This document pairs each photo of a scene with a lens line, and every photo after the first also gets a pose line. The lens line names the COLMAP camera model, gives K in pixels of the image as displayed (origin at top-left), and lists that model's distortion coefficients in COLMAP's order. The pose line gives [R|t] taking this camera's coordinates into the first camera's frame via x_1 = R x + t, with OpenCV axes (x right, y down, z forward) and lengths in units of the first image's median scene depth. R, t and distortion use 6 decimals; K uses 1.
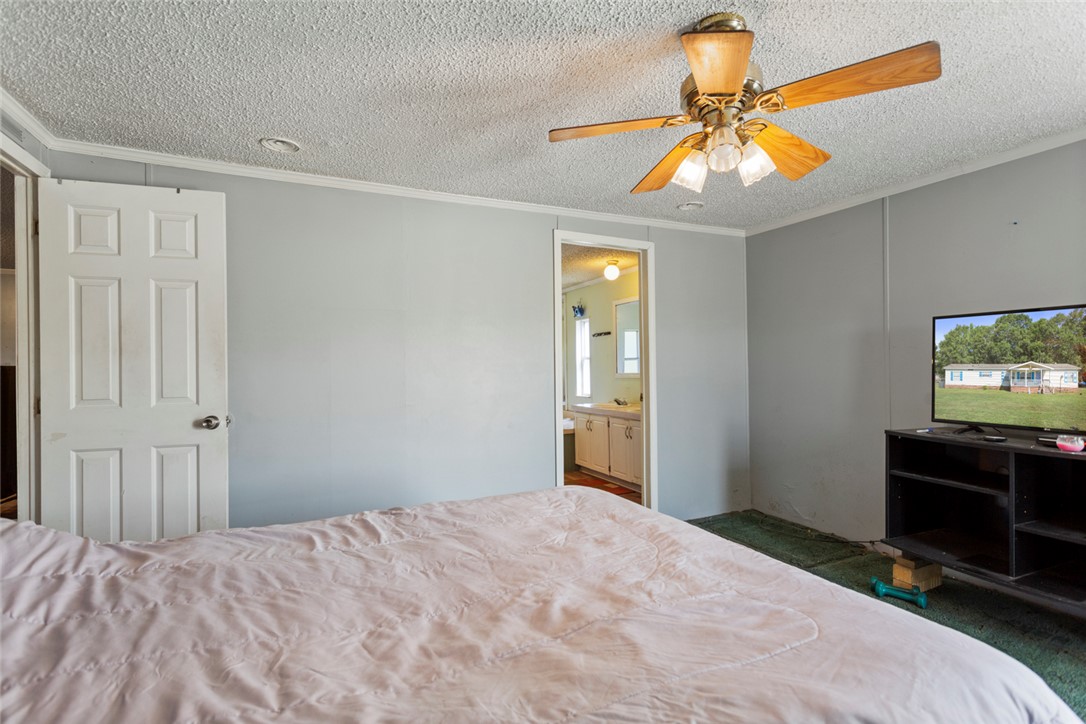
lens RADIAL K [[555.3, 0, 581.0], [0, 555.3, 360.4], [0, 0, 1]] dist [-0.003733, -0.000608]
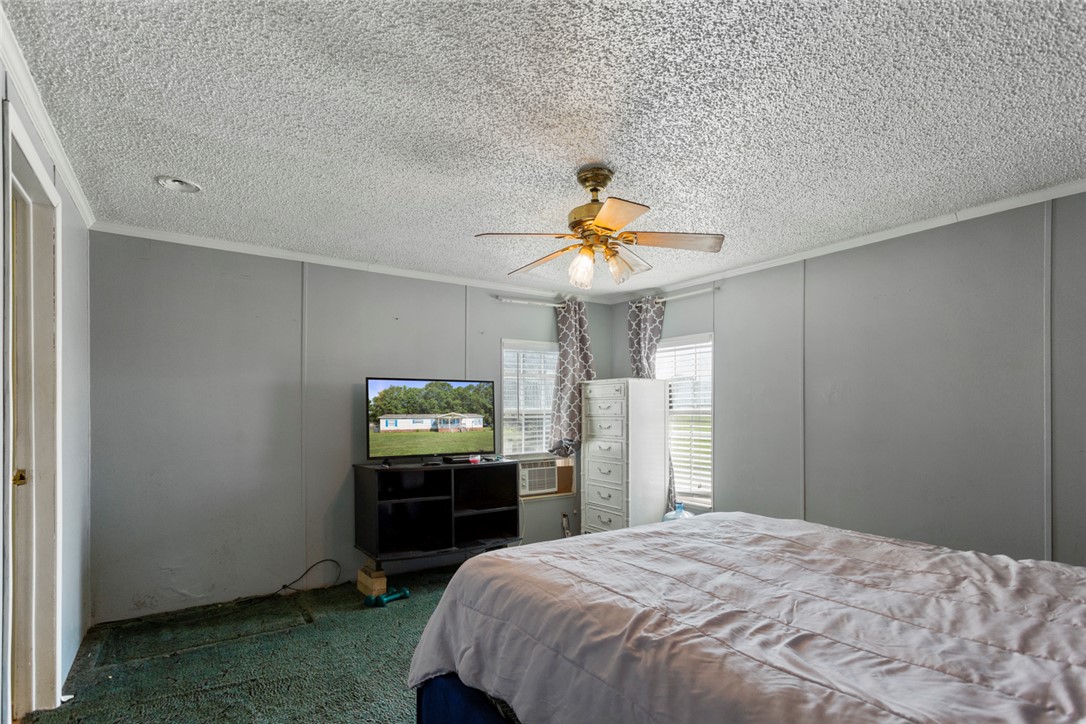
lens RADIAL K [[535.9, 0, 539.3], [0, 535.9, 411.7], [0, 0, 1]] dist [-0.003792, -0.000266]
pose [[-0.144537, 0.007953, 0.989467, -0.762541], [-0.000102, 0.999968, -0.008052, 0.012067], [-0.989499, -0.001265, -0.144531, 0.953773]]
